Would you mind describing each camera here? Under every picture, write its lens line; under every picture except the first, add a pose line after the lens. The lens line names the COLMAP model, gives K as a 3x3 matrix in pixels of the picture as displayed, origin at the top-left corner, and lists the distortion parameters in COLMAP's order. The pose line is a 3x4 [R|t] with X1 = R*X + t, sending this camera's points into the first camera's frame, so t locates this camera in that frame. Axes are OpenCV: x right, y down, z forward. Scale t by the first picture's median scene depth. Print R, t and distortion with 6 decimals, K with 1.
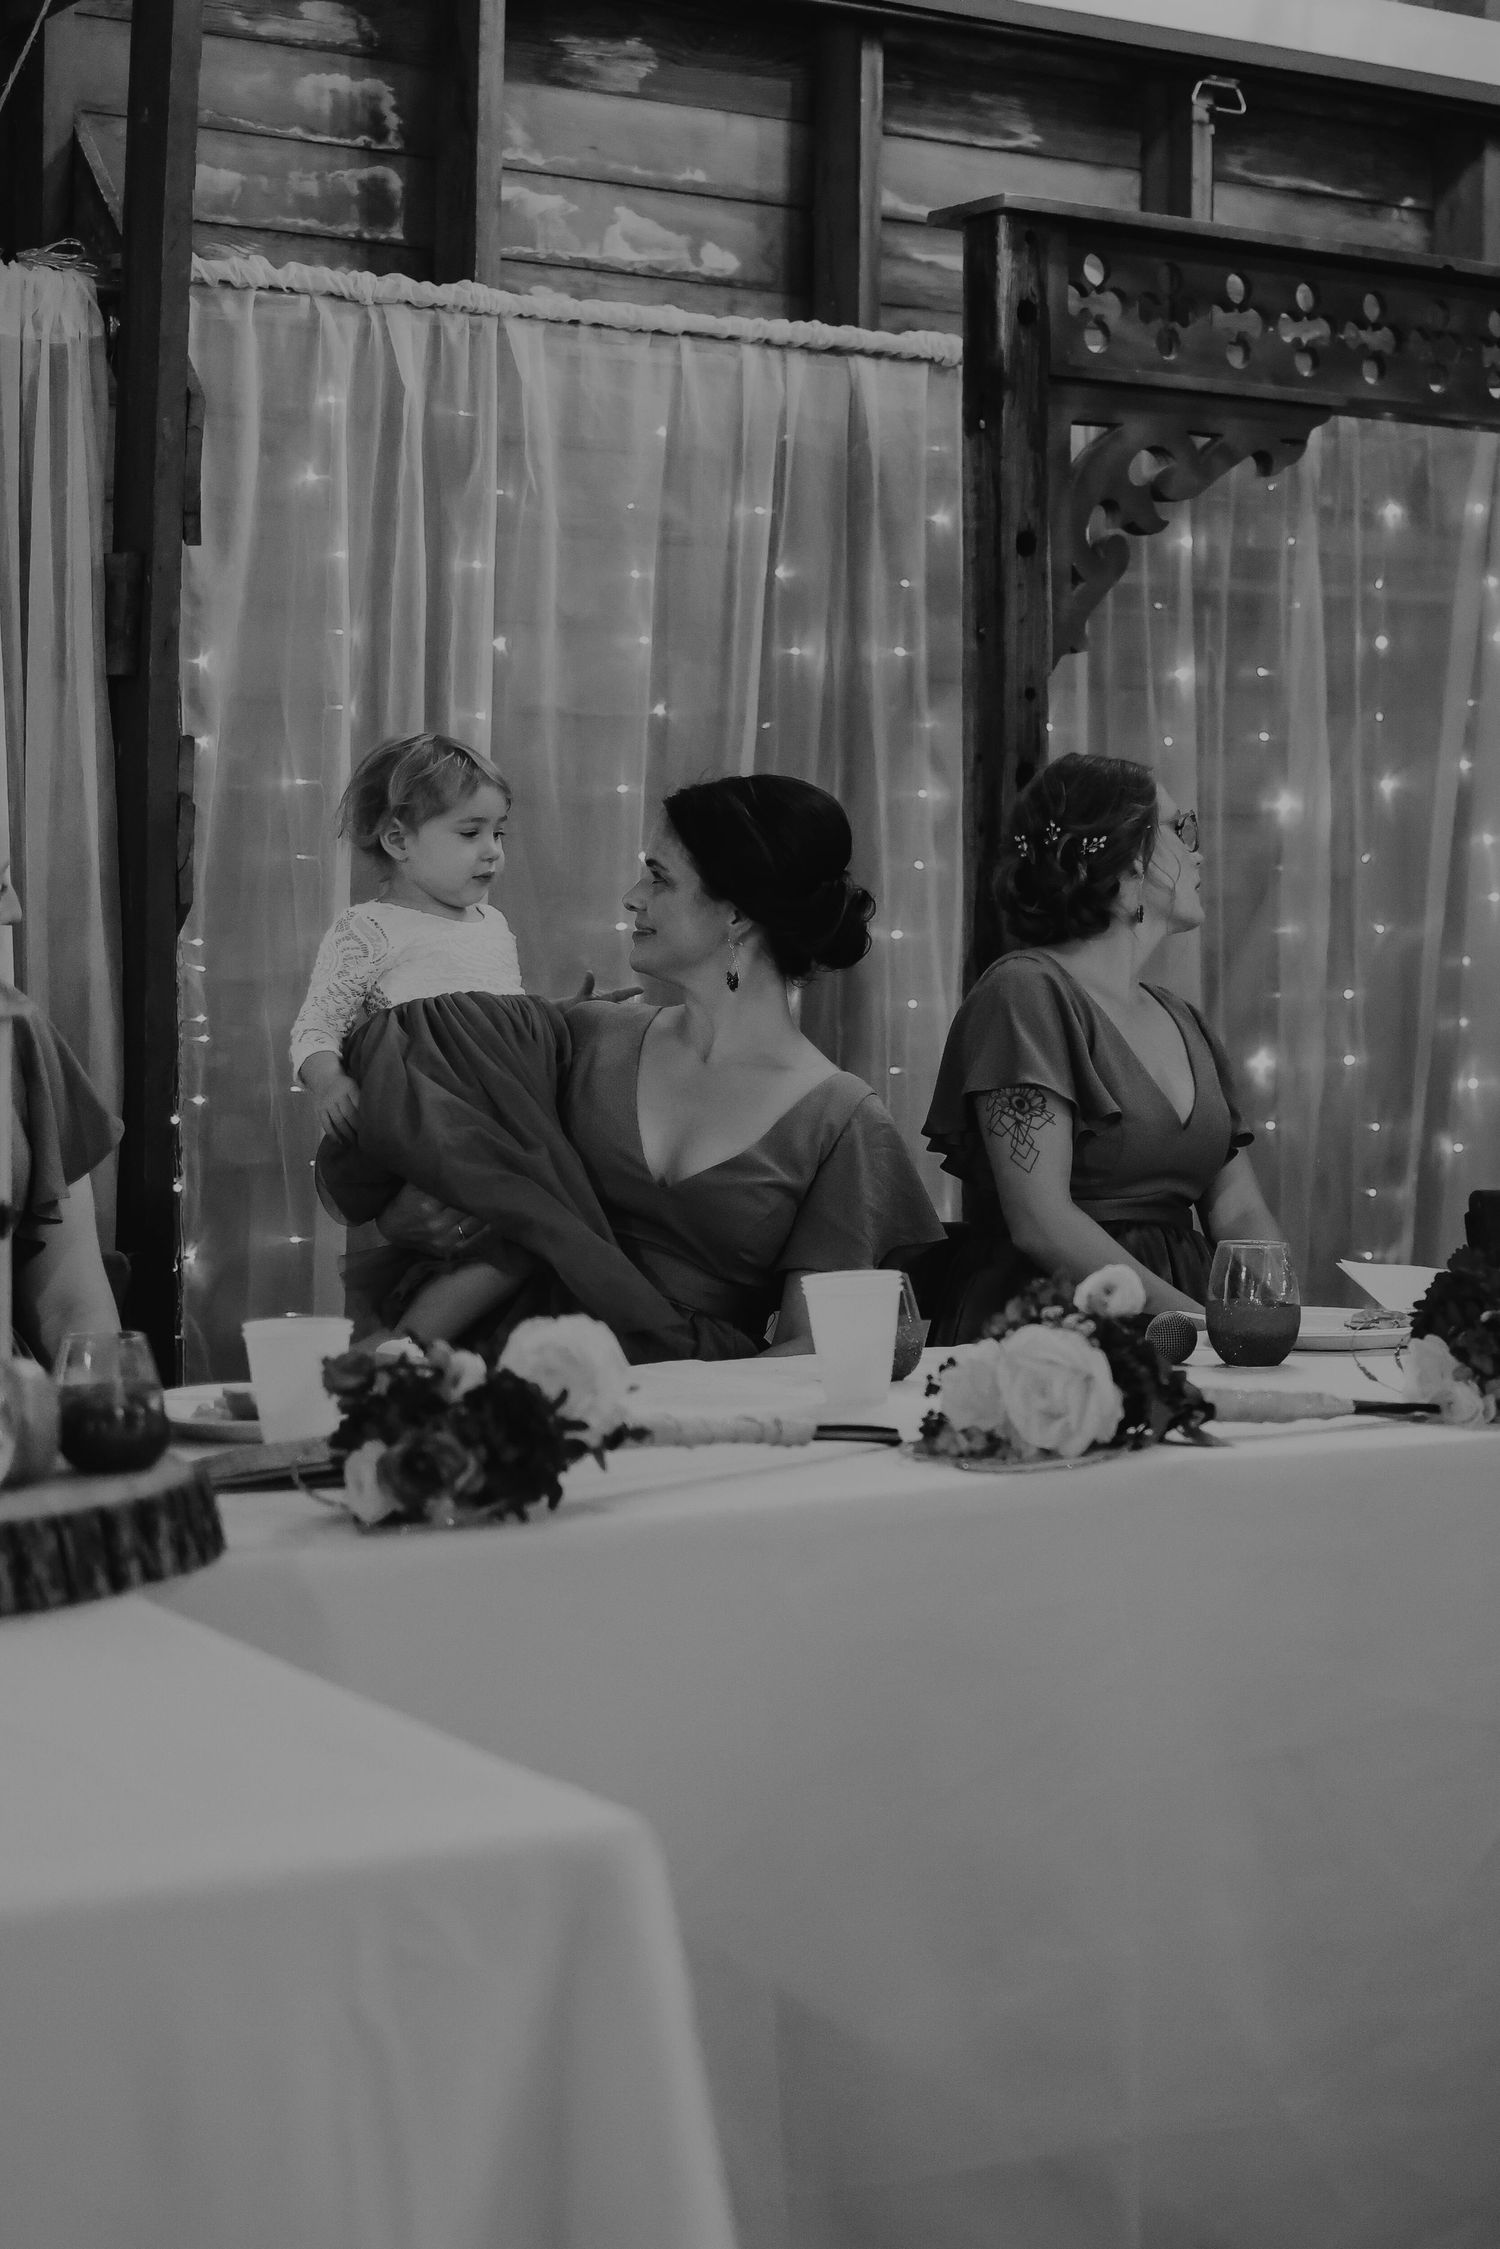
lens RADIAL K [[3801.1, 0, 1225.7], [0, 3801.1, 988.3], [0, 0, 1]] dist [-0.049290, -0.113045]
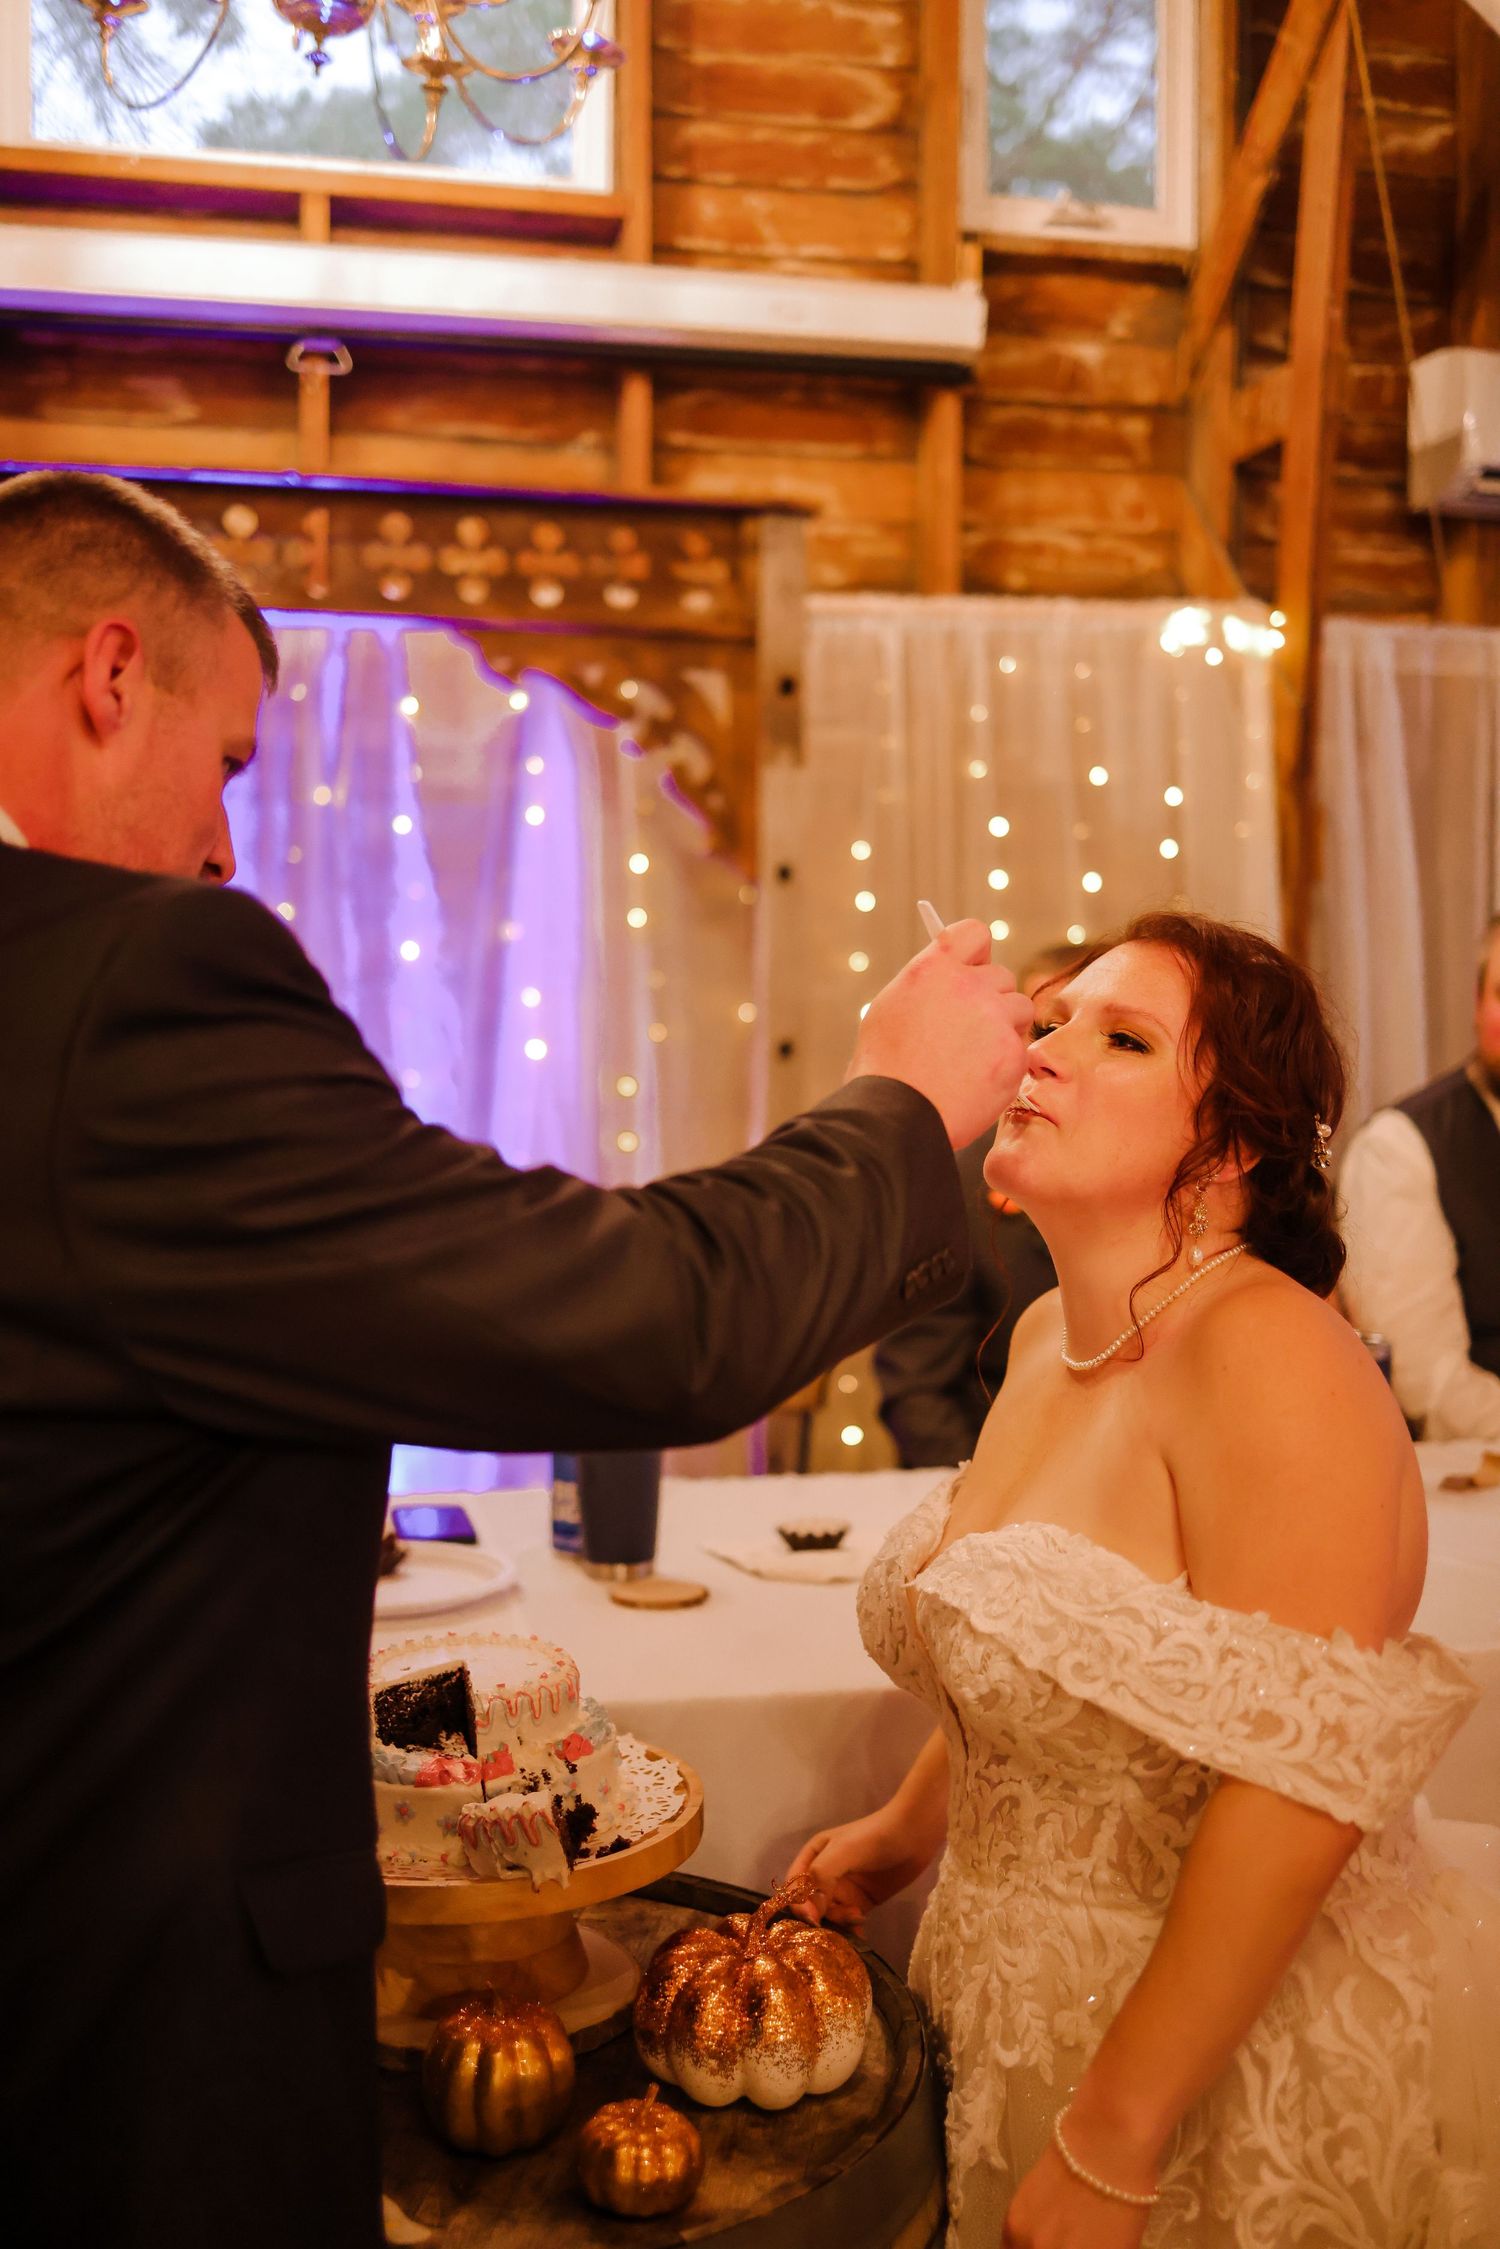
lens RADIAL K [[2250.6, 0, 750.0], [0, 2250.6, 1124.5], [0, 0, 1]] dist [-0.052338, 0.010038]
pose [[0.912260, 0.018492, -0.409193, 0.458777], [-0.003460, 0.999293, 0.037445, -0.030845], [0.409596, -0.032743, 0.911679, 0.482682]]
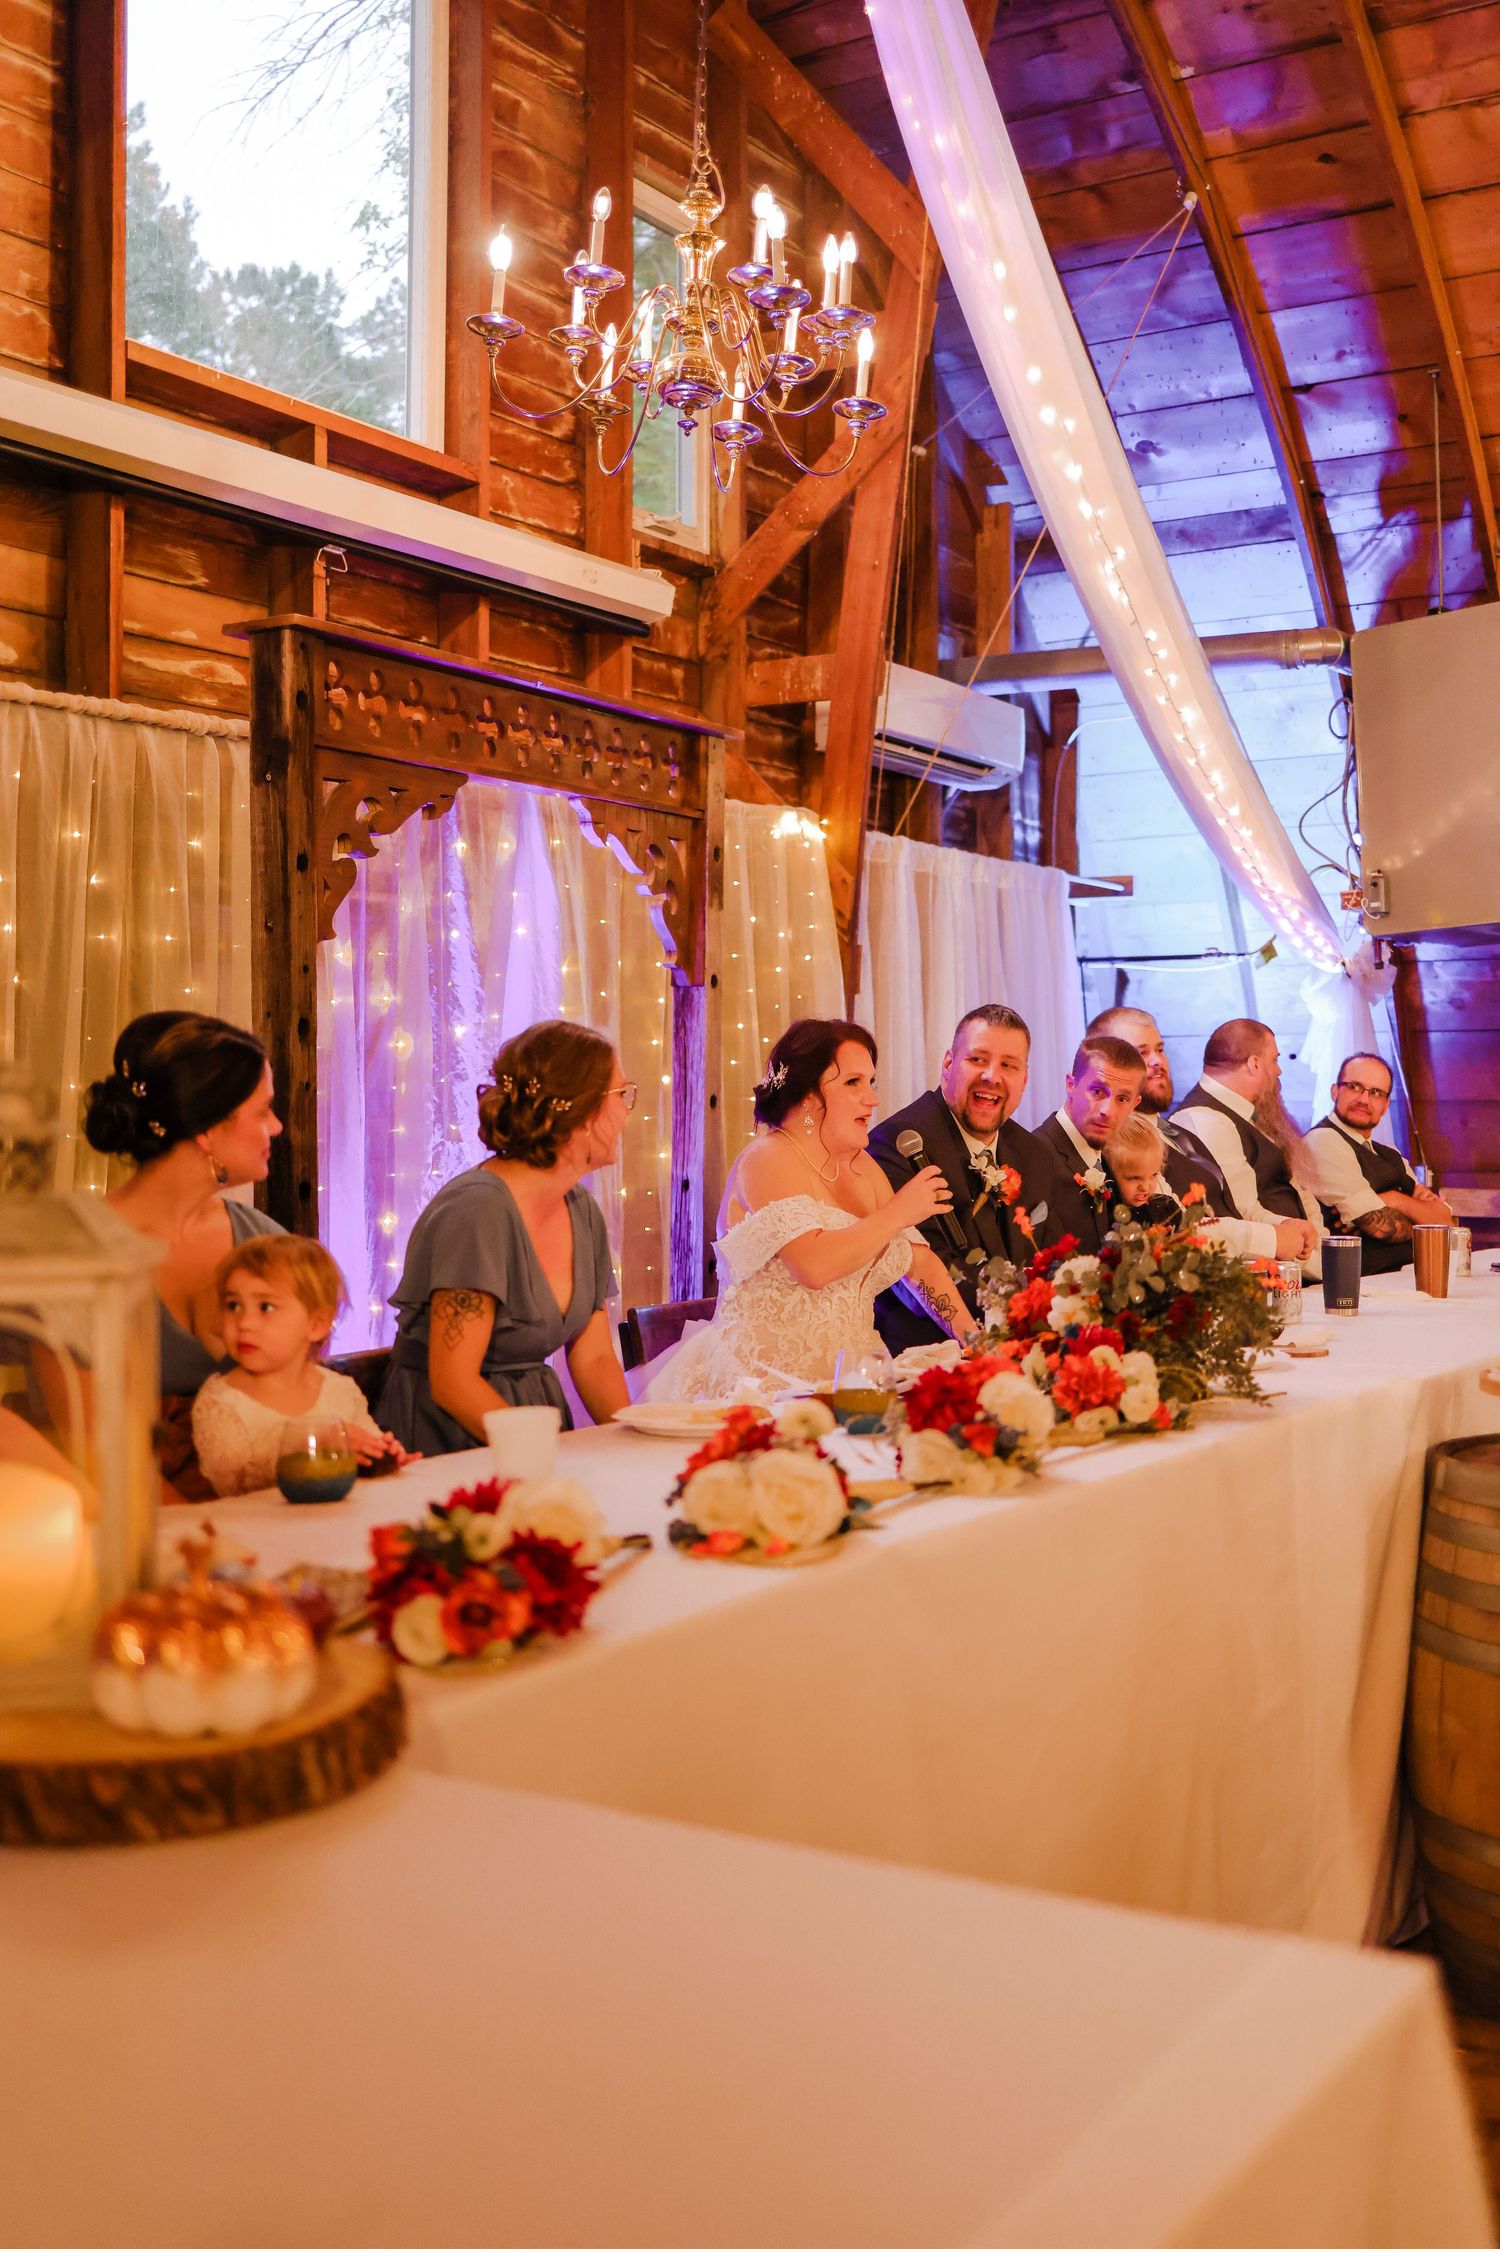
lens RADIAL K [[2305.9, 0, 755.4], [0, 2305.9, 1100.4], [0, 0, 1]] dist [-0.067996, 0.016194]
pose [[0.930687, -0.013171, 0.365578, -0.199953], [0.019801, 0.999700, -0.014391, -0.012837], [-0.365279, 0.020633, 0.930669, 0.141286]]
